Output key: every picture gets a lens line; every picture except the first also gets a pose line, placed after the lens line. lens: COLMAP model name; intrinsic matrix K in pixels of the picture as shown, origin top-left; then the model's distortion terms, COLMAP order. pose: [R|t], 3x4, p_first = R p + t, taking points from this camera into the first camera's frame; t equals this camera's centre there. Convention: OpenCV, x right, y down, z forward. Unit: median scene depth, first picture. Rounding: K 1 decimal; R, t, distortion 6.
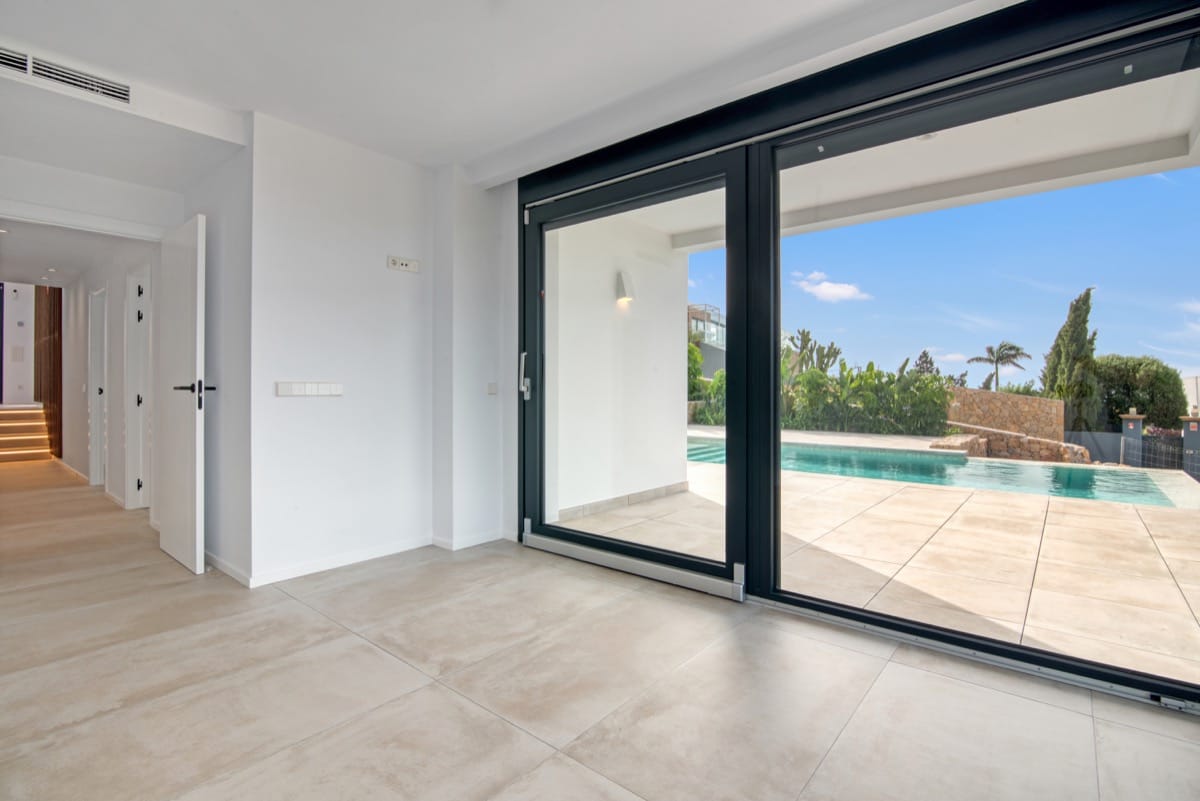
lens RADIAL K [[575.4, 0, 581.0], [0, 575.4, 389.7], [0, 0, 1]] dist [-0.019073, -0.000273]
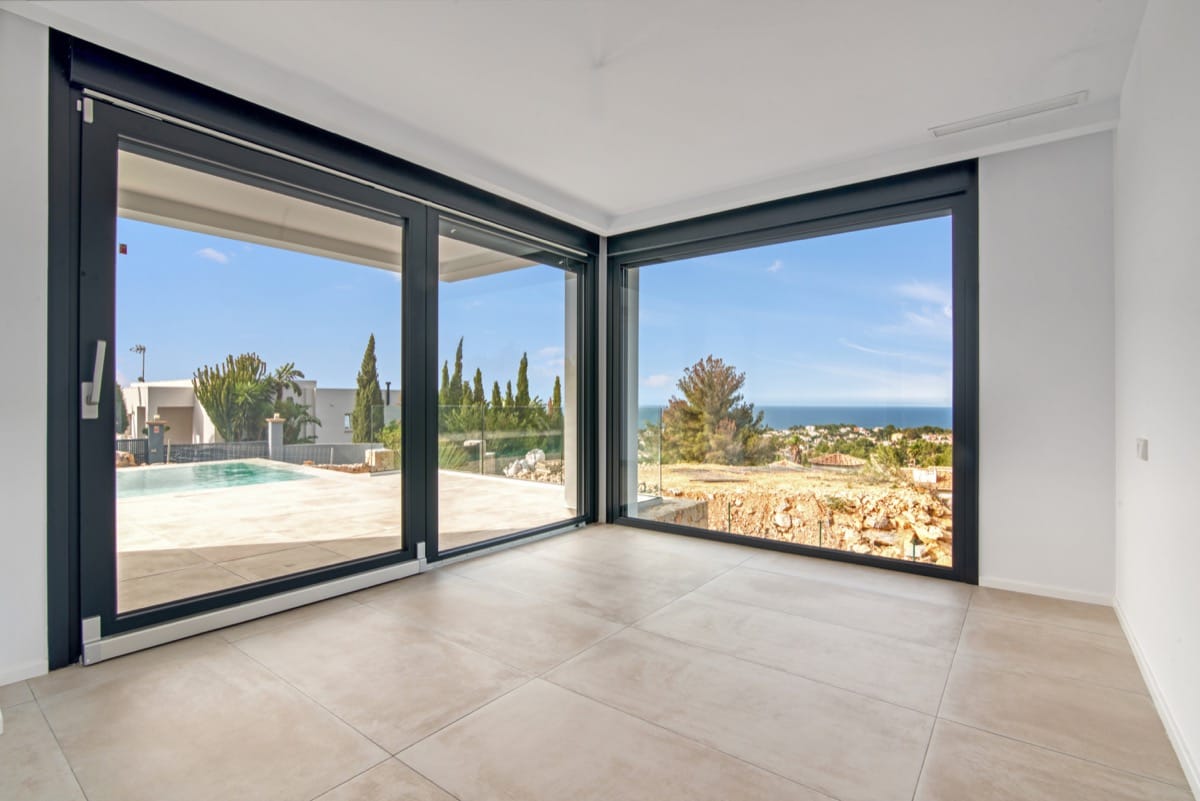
lens RADIAL K [[562.3, 0, 588.4], [0, 562.3, 410.0], [0, 0, 1]] dist [-0.020948, 0.000797]
pose [[-0.049915, -0.018346, 0.998585, -1.111682], [-0.001647, 0.999831, 0.018287, -0.005405], [-0.998752, -0.000732, -0.049937, 0.826795]]
